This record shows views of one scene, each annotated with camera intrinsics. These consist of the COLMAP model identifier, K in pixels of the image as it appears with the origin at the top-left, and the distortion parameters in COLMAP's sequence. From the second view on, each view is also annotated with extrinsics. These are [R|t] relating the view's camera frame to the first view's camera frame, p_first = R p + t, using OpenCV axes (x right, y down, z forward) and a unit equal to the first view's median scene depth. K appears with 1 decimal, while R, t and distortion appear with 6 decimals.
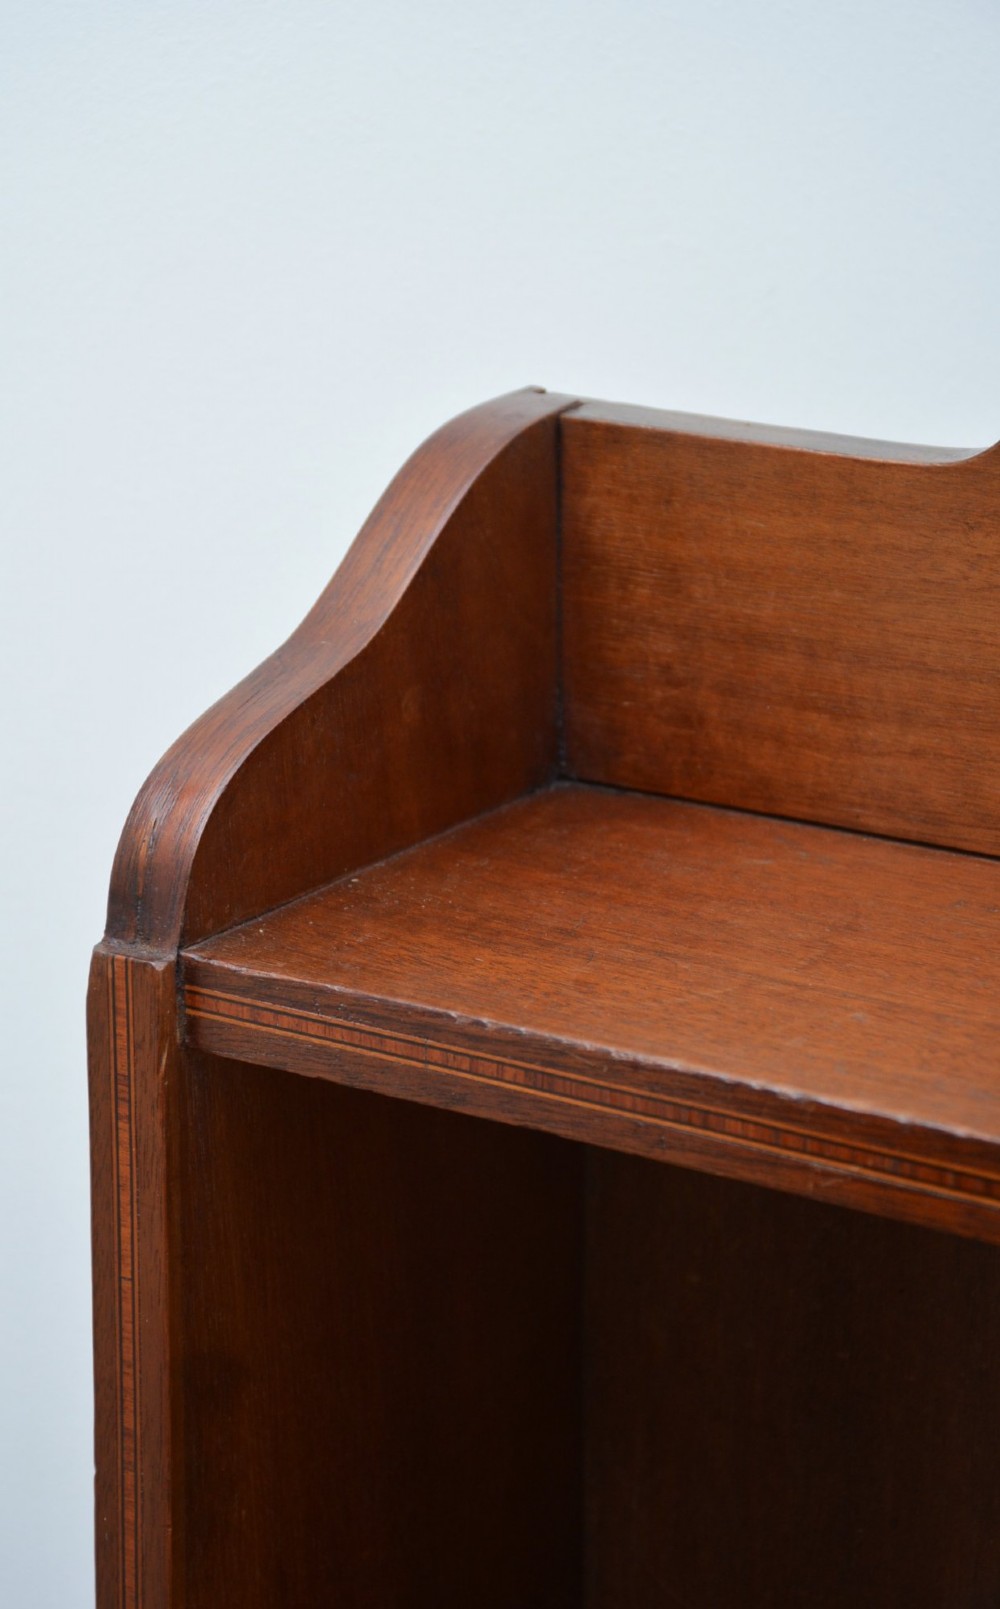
lens RADIAL K [[4489.4, 0, 483.9], [0, 4489.4, 816.0], [0, 0, 1]] dist [0.623874, 0.000000]
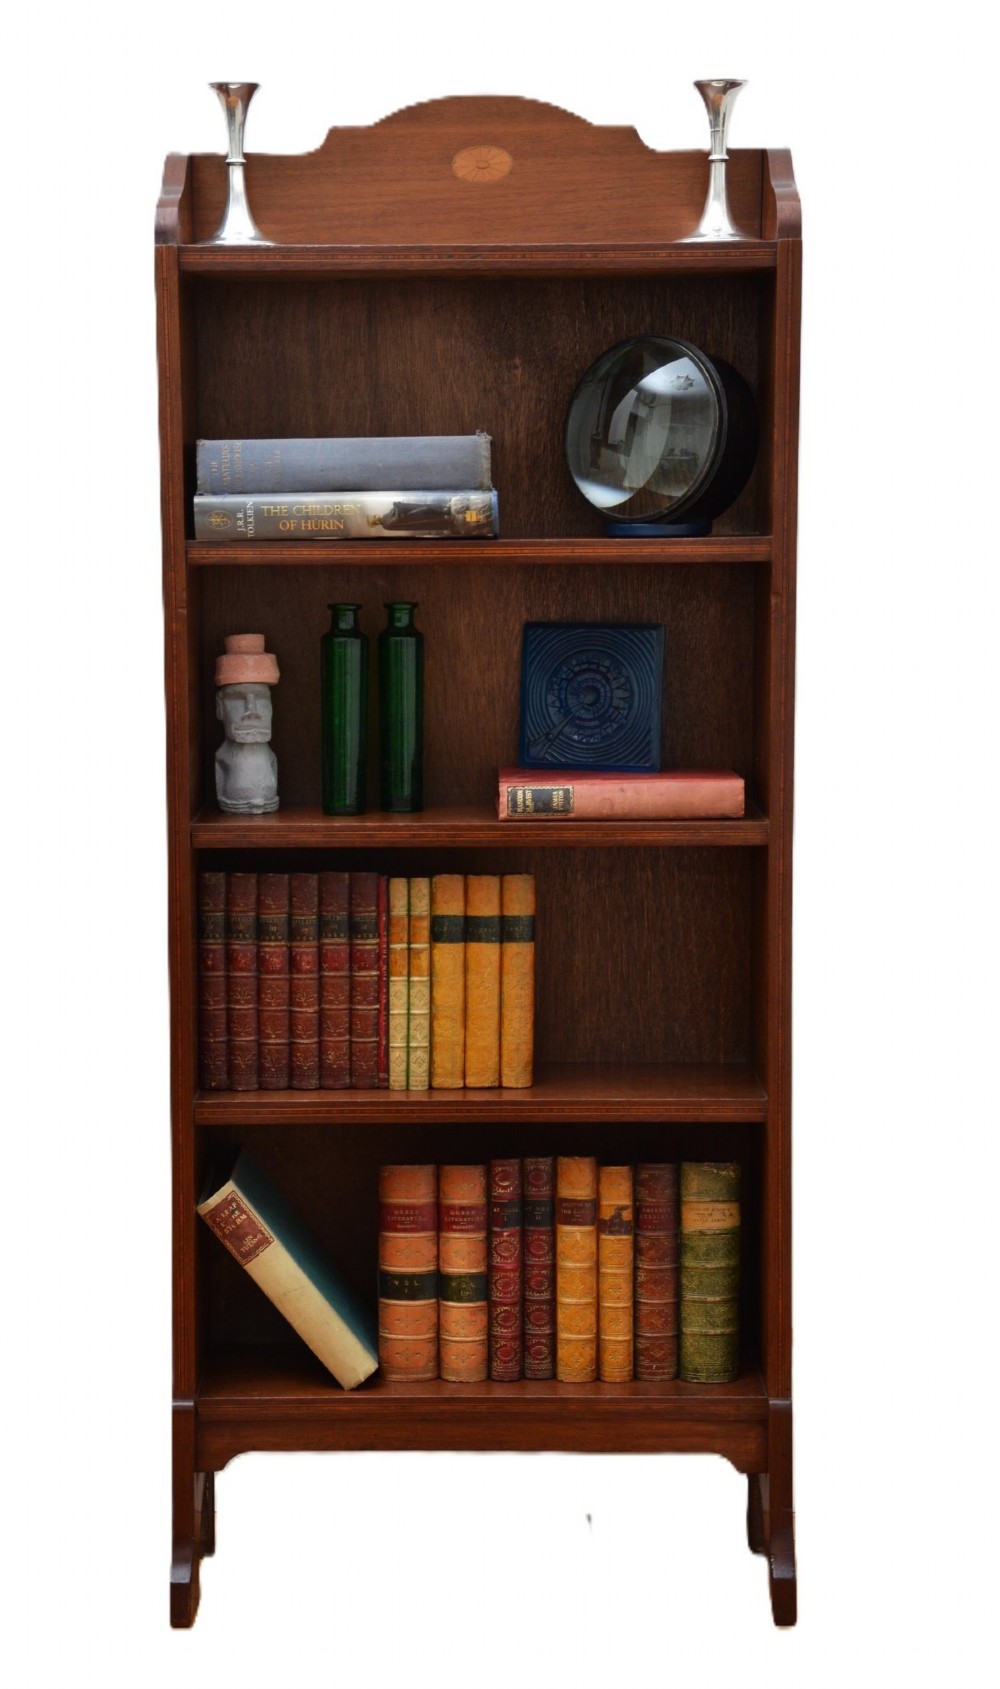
lens RADIAL K [[2984.4, 0, 462.4], [0, 2984.4, 837.9], [0, 0, 1]] dist [0.291674, 0.000000]
pose [[0.834113, -0.070749, 0.547037, -1.375934], [0.166958, 0.977602, -0.128140, 0.940233], [-0.525719, 0.198215, 0.827243, -1.255709]]
